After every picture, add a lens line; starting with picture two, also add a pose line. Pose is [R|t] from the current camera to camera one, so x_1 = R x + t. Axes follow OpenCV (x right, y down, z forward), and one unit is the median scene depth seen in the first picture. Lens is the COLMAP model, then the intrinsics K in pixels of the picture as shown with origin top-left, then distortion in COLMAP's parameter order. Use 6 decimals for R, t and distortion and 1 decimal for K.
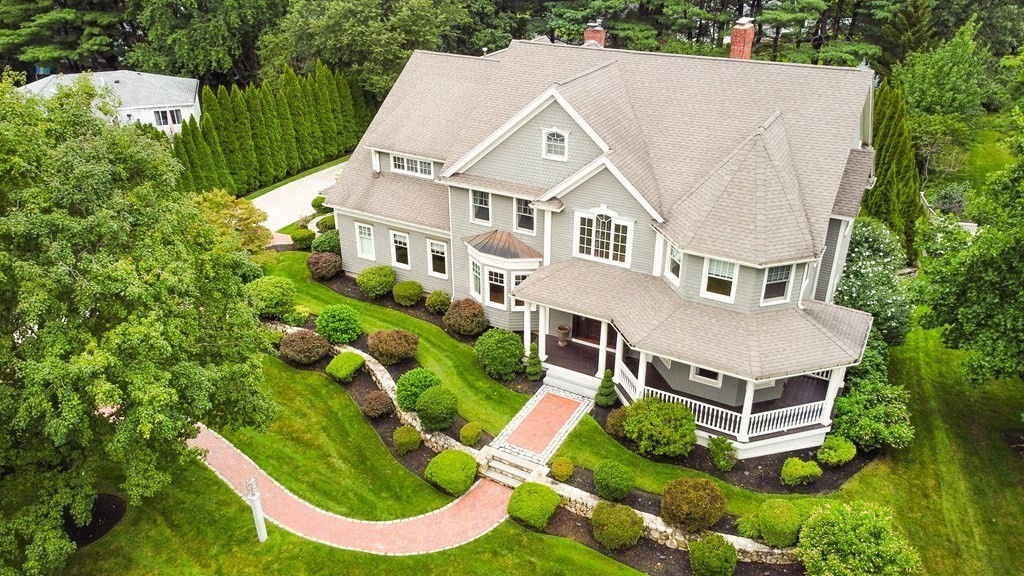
lens RADIAL K [[748.5, 0, 506.9], [0, 748.5, 284.3], [0, 0, 1]] dist [0.013851, 0.000890]
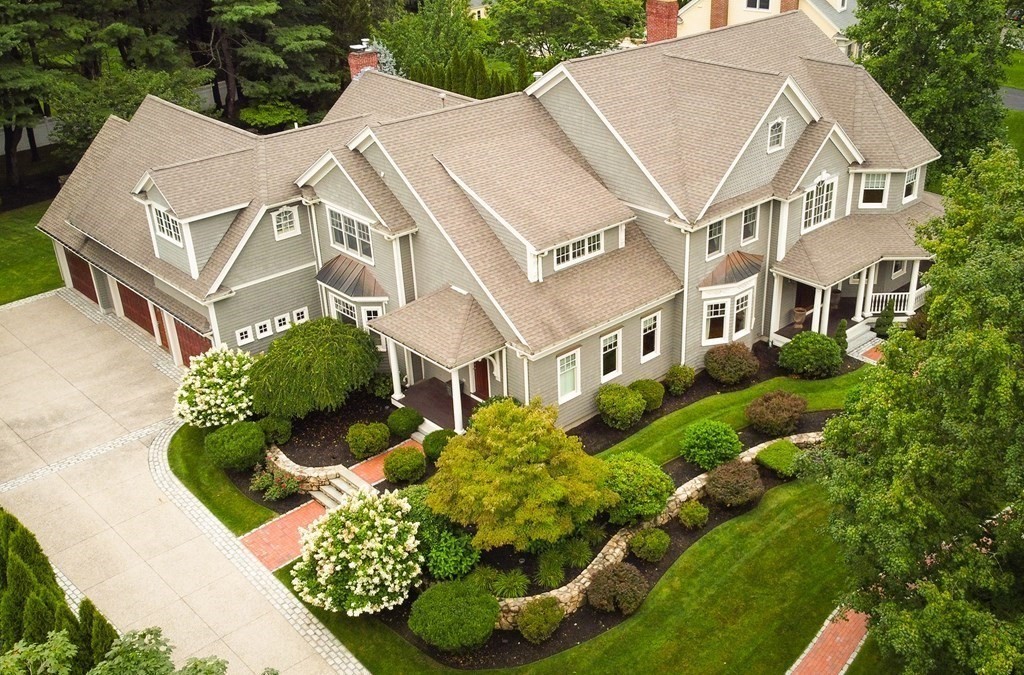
lens RADIAL K [[1007.7, 0, 516.5], [0, 1007.7, 334.3], [0, 0, 1]] dist [-0.023348, 0.000000]
pose [[0.326787, -0.427586, 0.842840, -1.261599], [0.456207, 0.852391, 0.255550, -0.454488], [-0.827699, 0.300999, 0.473618, 0.734890]]
